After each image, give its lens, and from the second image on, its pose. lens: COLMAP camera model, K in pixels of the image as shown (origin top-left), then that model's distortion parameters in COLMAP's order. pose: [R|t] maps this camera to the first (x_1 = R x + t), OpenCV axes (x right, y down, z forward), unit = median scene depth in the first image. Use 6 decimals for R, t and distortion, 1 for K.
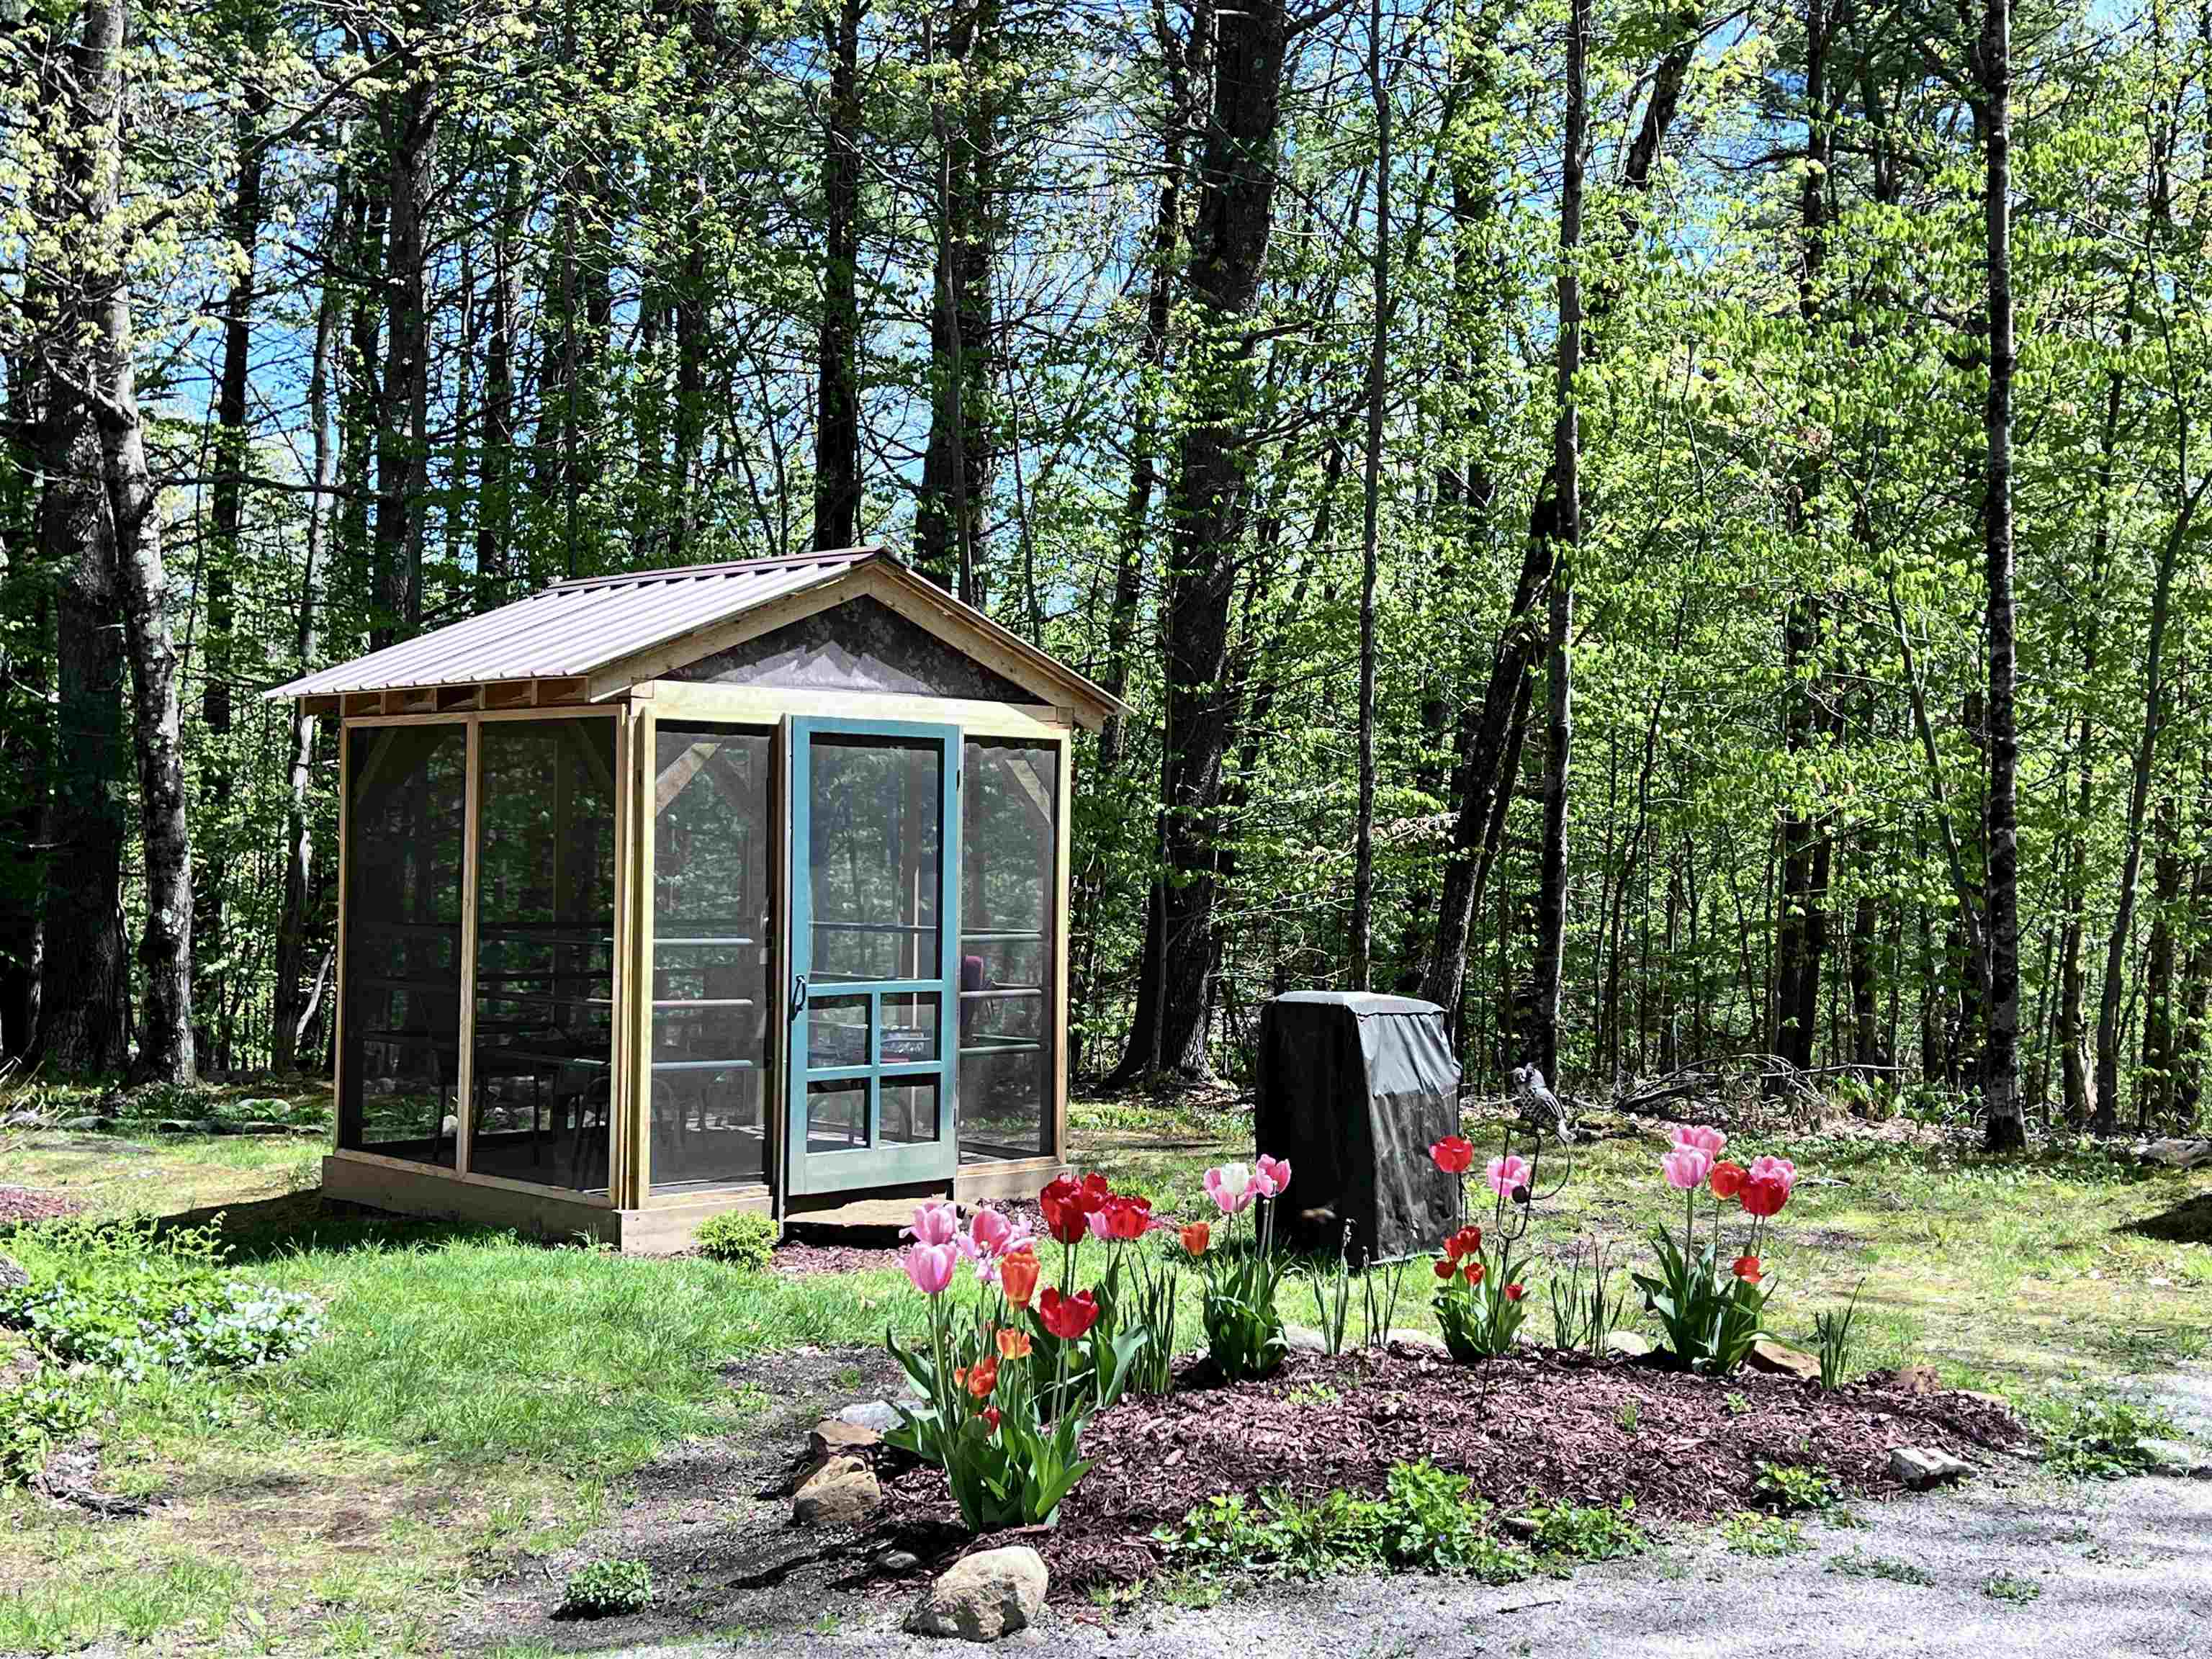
lens RADIAL K [[2634.3, 0, 1106.0], [0, 2634.3, 829.5], [0, 0, 1]] dist [0.109986, -0.022106]
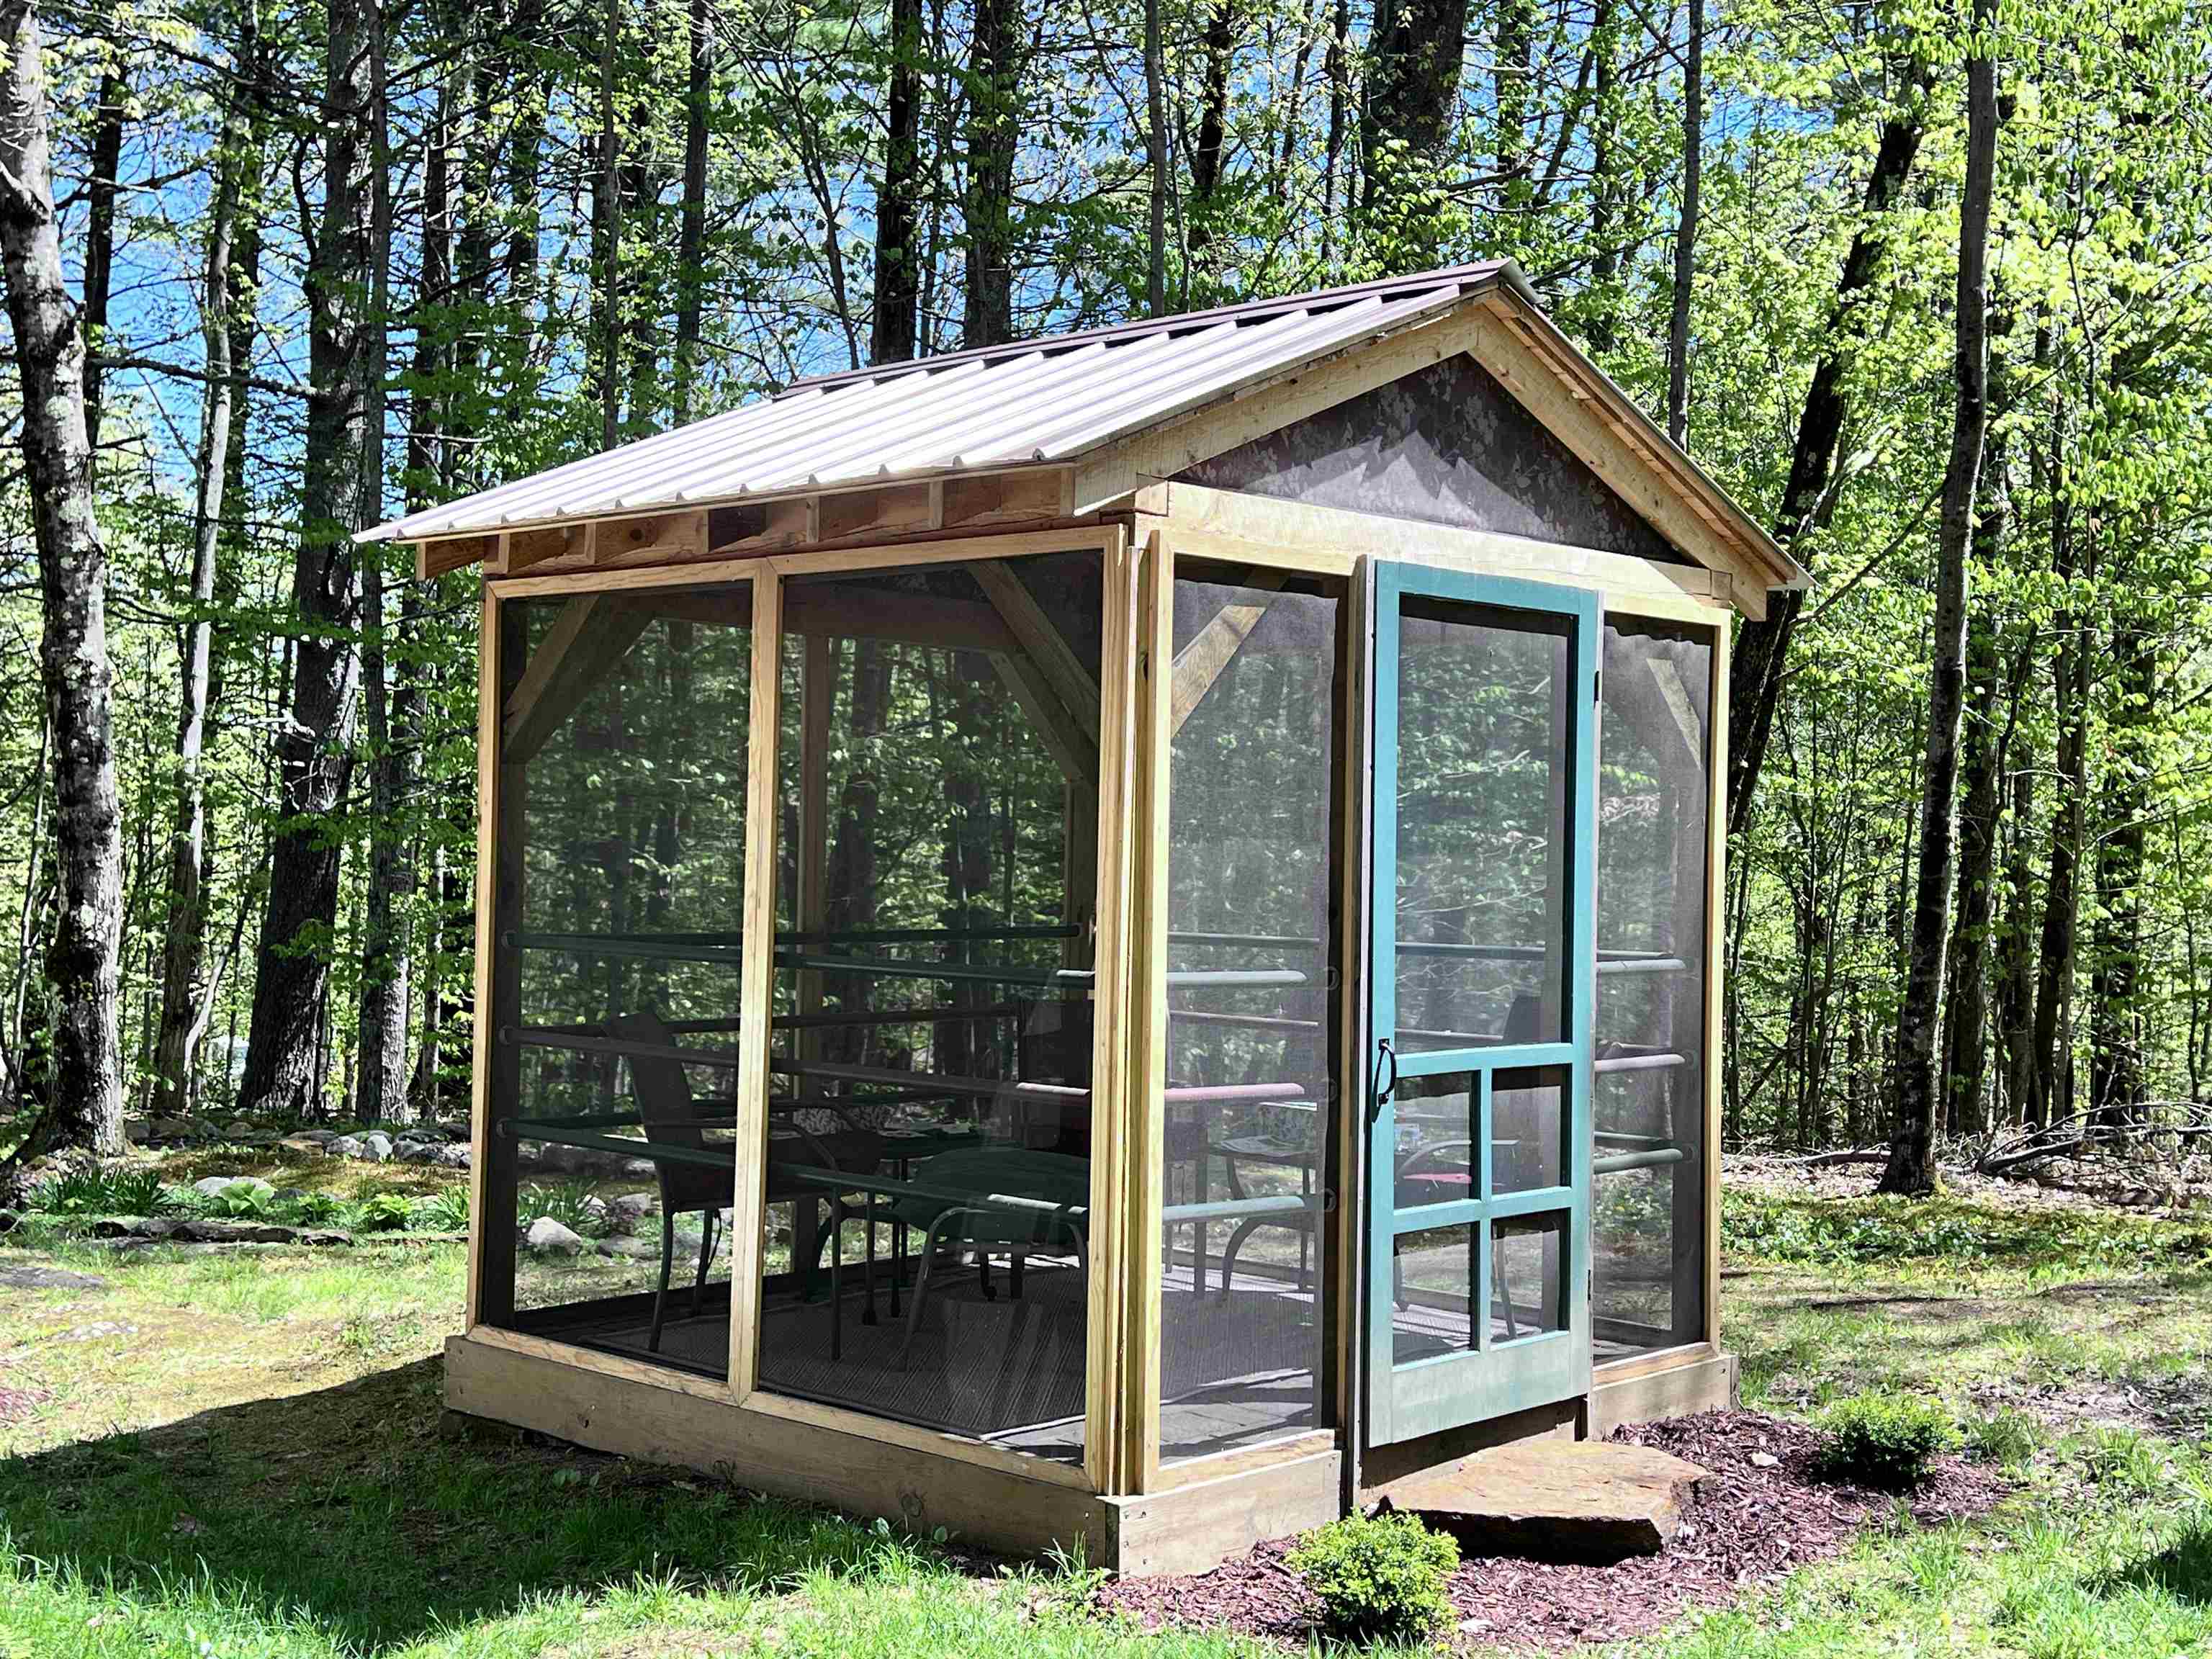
lens RADIAL K [[2676.5, 0, 1044.2], [0, 2676.5, 803.1], [0, 0, 1]] dist [0.104232, -0.036559]
pose [[0.999337, 0.004332, 0.036161, -0.199838], [-0.004089, 0.999969, -0.006802, 0.010423], [-0.036189, 0.006650, 0.999323, 0.435831]]
